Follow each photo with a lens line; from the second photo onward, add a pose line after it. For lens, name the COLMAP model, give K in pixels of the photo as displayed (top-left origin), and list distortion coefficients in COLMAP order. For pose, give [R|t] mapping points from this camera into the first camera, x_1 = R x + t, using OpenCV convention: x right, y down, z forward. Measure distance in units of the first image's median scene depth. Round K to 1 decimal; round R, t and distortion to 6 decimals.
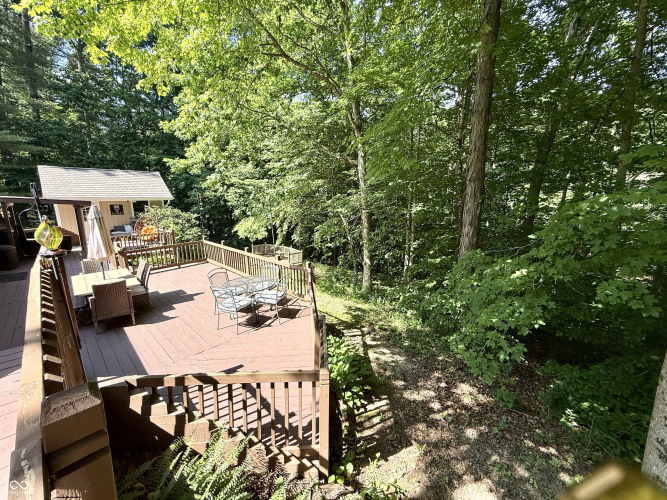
lens RADIAL K [[265.5, 0, 333.0], [0, 265.5, 249.7], [0, 0, 1]] dist [0.000180, 0.001350]
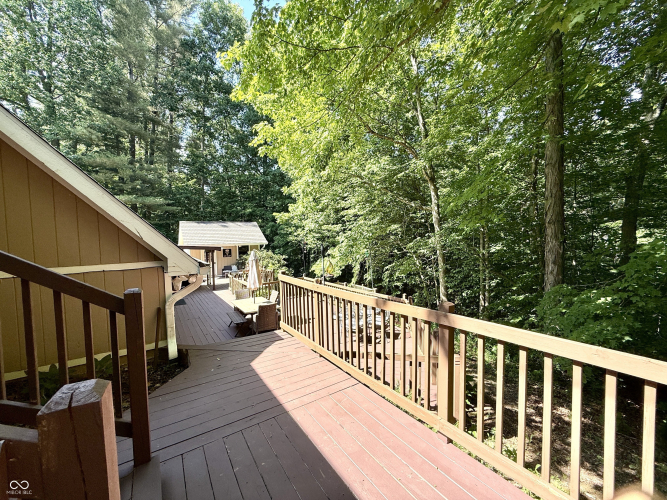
lens RADIAL K [[265.5, 0, 333.7], [0, 265.5, 250.4], [0, 0, 1]] dist [0.000180, 0.001350]
pose [[0.977204, -0.014972, -0.211772, -0.056815], [-0.016722, 0.988983, -0.147081, 0.013074], [0.211641, 0.147270, 0.966188, -0.106618]]
